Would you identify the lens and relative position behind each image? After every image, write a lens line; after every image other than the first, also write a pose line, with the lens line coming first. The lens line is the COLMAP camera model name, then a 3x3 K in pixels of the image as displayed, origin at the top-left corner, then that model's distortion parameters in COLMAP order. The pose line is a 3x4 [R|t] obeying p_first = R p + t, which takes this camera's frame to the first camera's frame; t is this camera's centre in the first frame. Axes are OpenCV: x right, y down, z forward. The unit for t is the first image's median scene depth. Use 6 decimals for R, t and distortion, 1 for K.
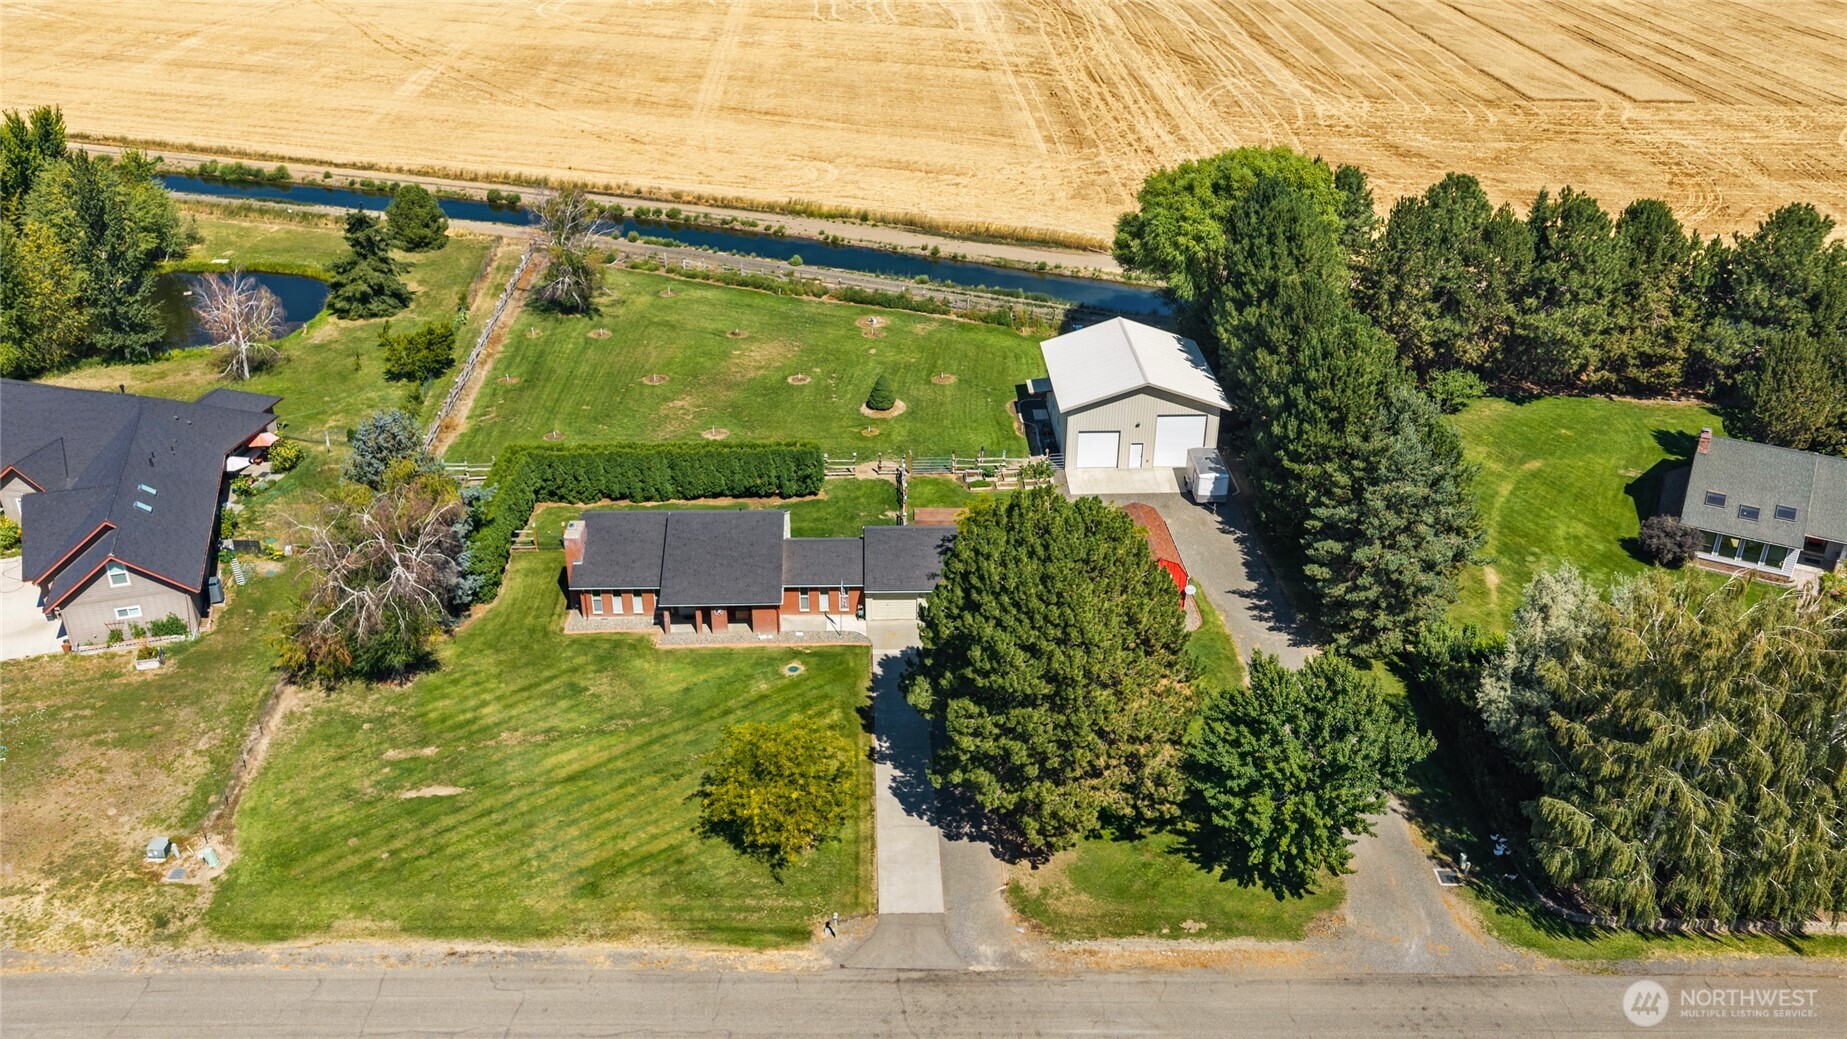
lens RADIAL K [[1461.0, 0, 953.0], [0, 1461.0, 577.9], [0, 0, 1]] dist [0.064073, -0.111841]
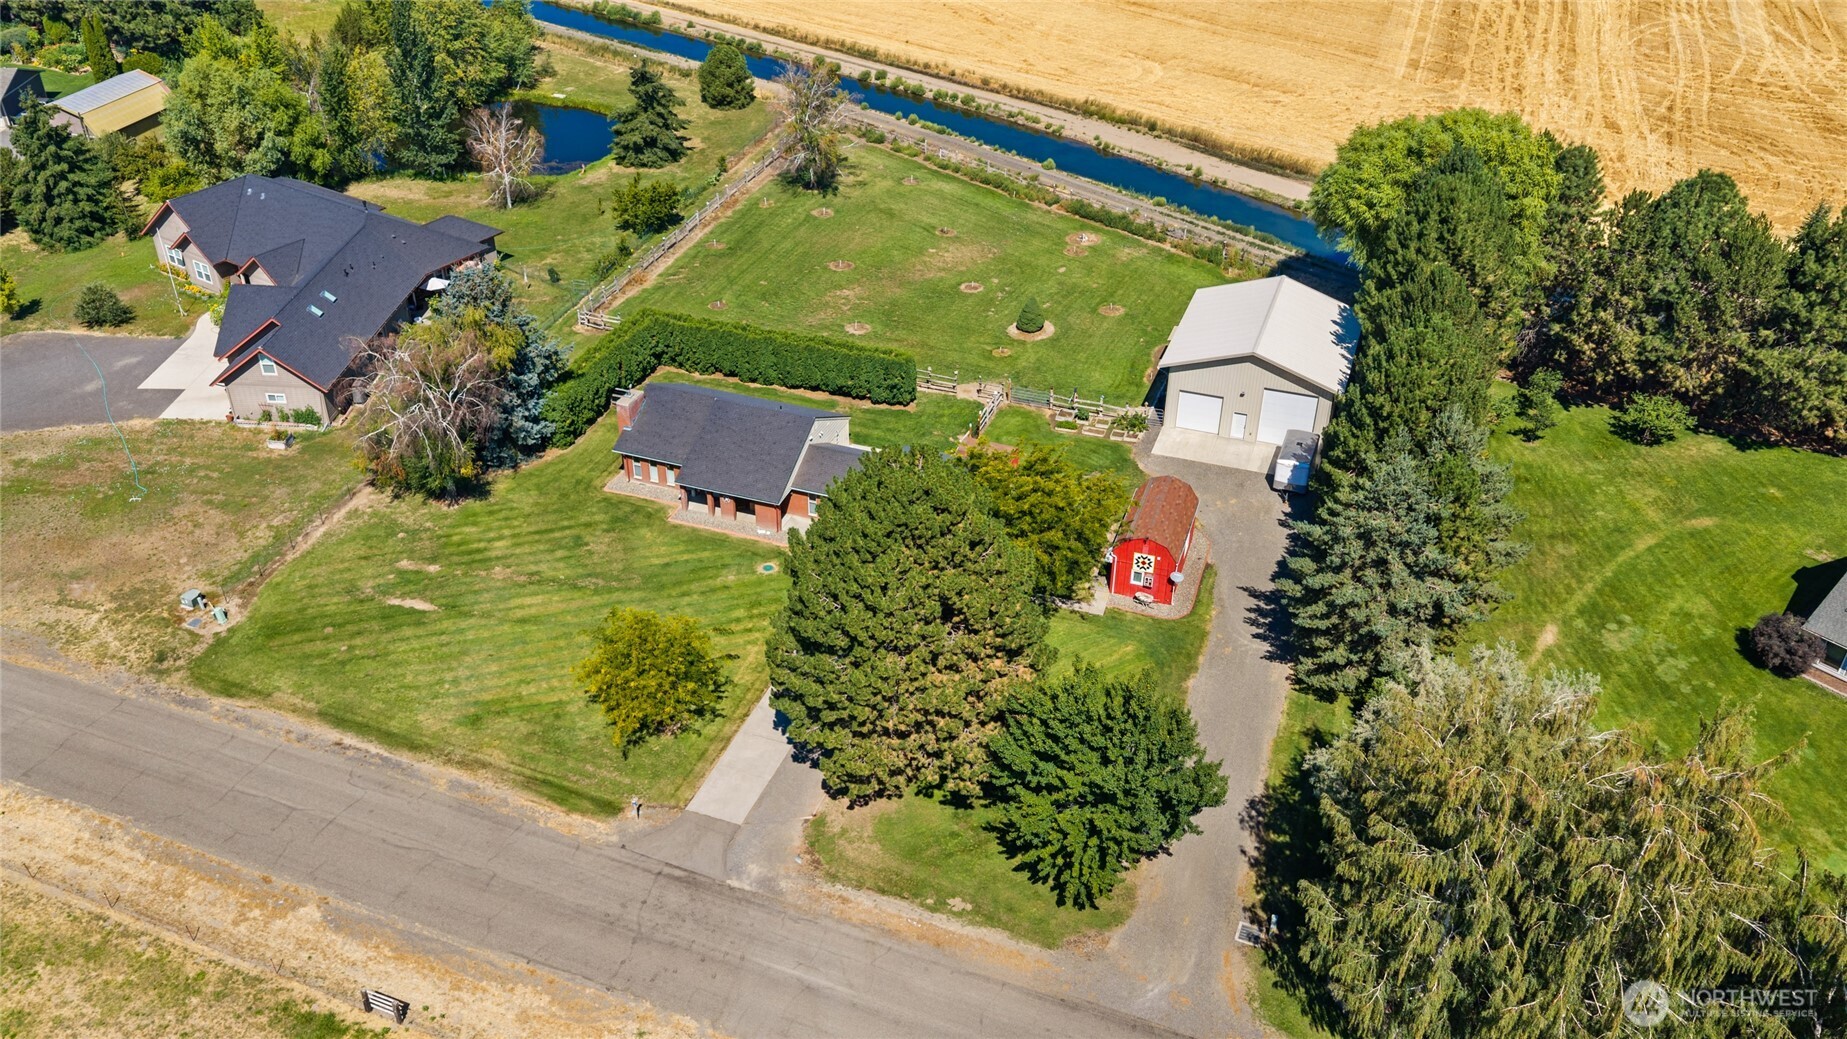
lens RADIAL K [[1461.0, 0, 953.0], [0, 1461.0, 577.9], [0, 0, 1]] dist [0.064073, -0.111841]
pose [[0.927458, 0.219616, -0.302640, 0.261982], [-0.193961, 0.974507, 0.112763, -0.058752], [0.319690, -0.045883, 0.946411, 0.038186]]
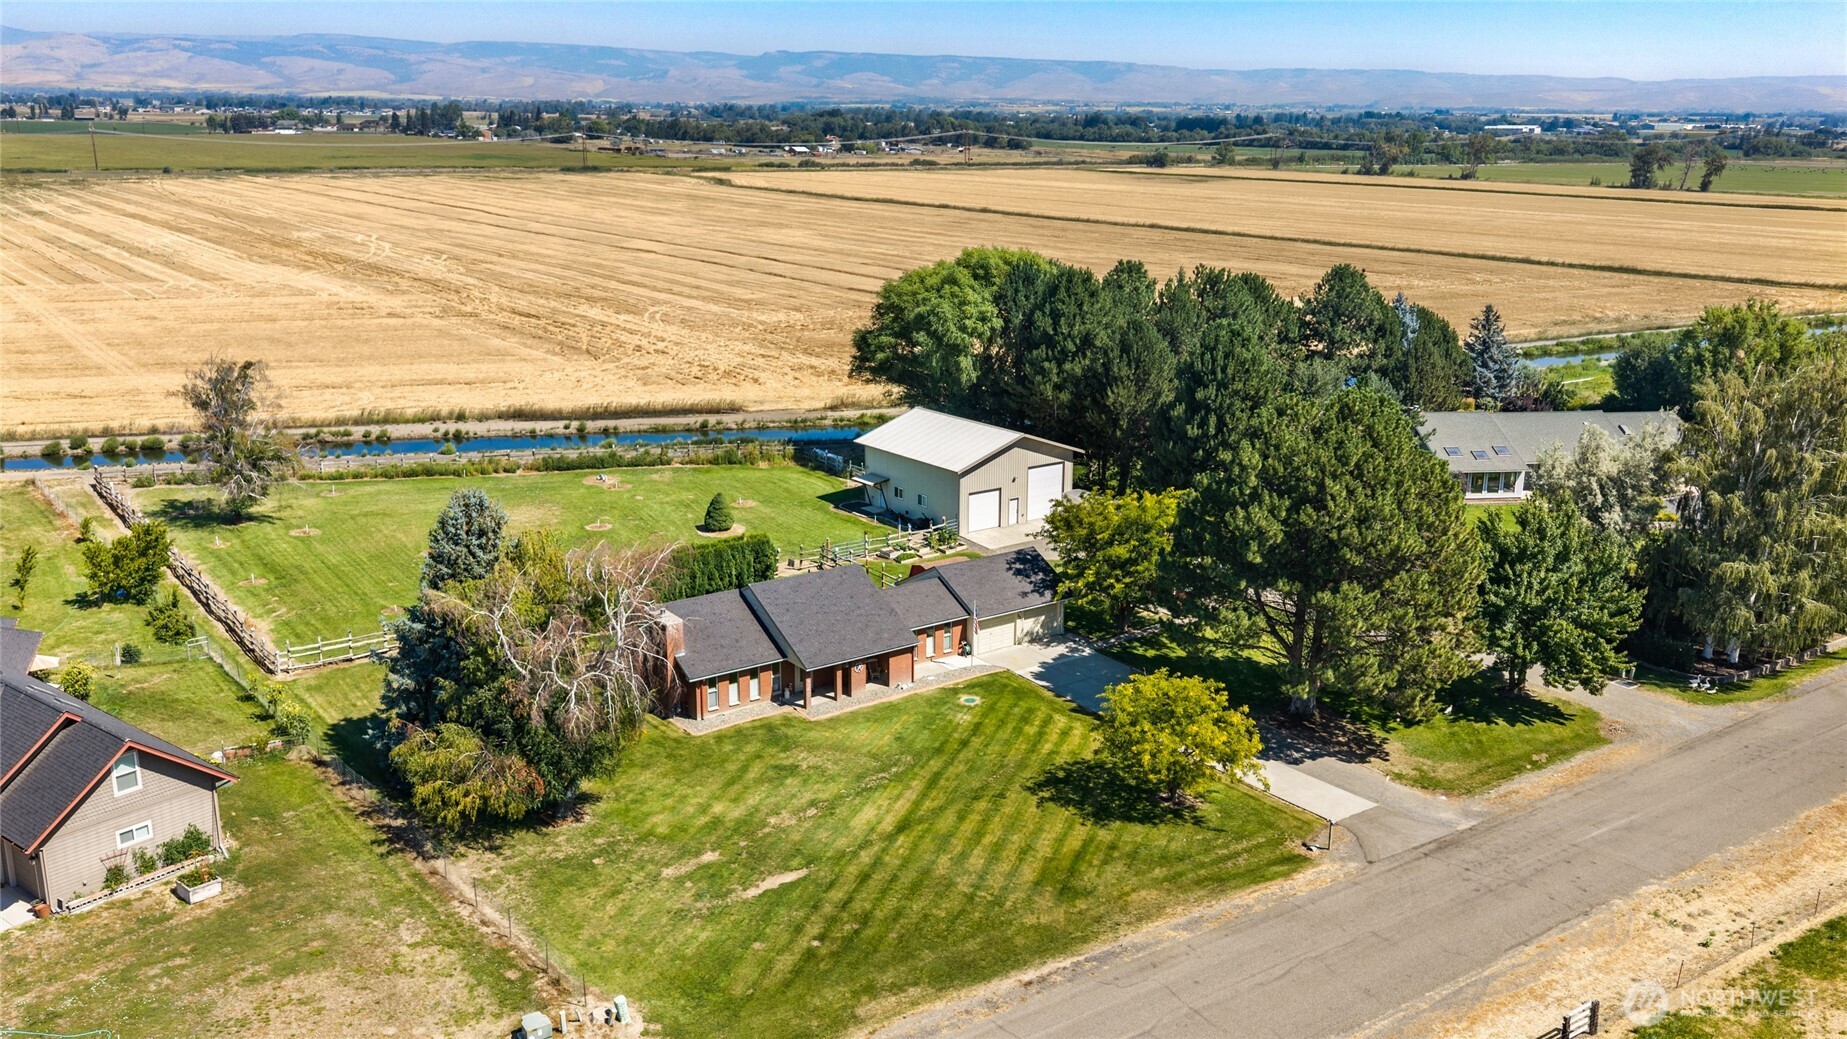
lens RADIAL K [[1461.0, 0, 953.0], [0, 1461.0, 577.9], [0, 0, 1]] dist [0.064073, -0.111841]
pose [[0.827705, -0.172681, 0.533934, -0.463224], [0.284993, 0.948992, -0.134881, 0.086139], [-0.483407, 0.263809, 0.834699, 0.178827]]
